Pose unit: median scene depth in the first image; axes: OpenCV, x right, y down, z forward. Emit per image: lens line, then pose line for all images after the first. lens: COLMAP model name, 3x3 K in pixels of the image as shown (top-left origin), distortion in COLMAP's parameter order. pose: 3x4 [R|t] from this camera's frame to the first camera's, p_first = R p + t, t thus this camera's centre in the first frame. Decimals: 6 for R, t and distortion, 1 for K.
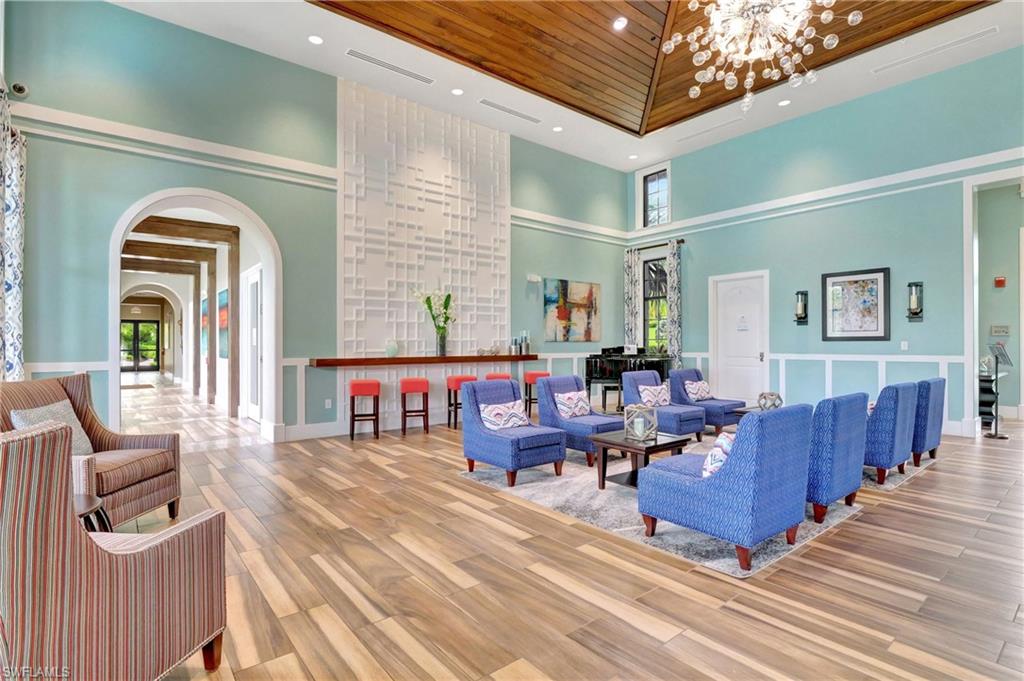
lens RADIAL K [[495.6, 0, 511.5], [0, 495.6, 337.0], [0, 0, 1]] dist [-0.002777, -0.000058]
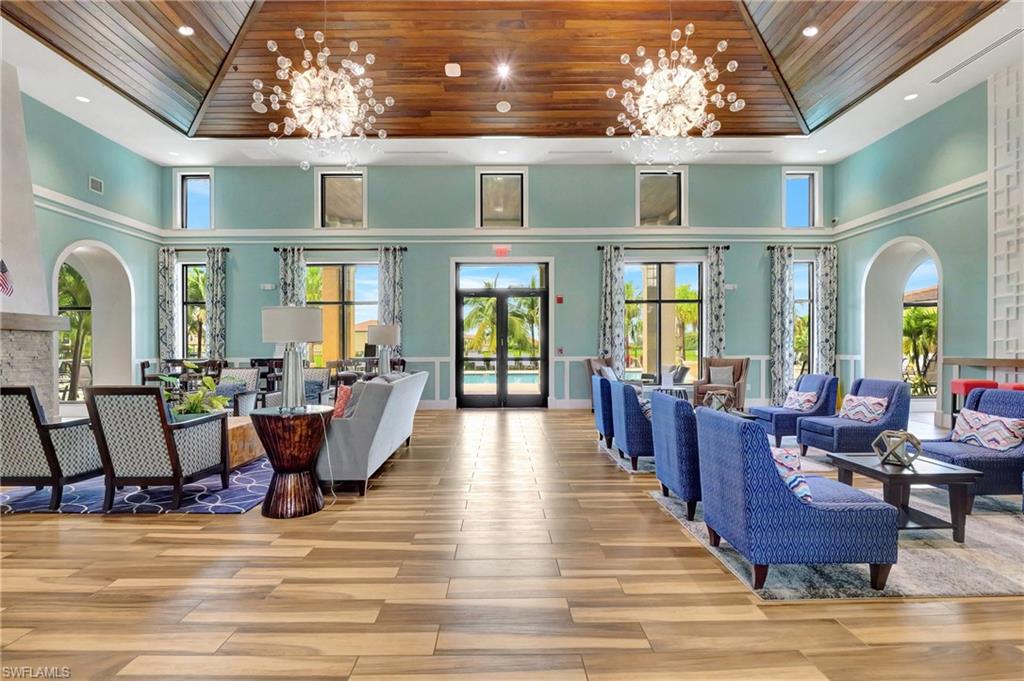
lens RADIAL K [[495.6, 0, 509.5], [0, 495.6, 340.6], [0, 0, 1]] dist [-0.002777, -0.000058]
pose [[-0.651721, 0.004589, -0.758445, 1.047023], [0.004384, 0.999988, 0.002283, 0.001286], [0.758446, -0.001837, -0.651733, 0.911323]]
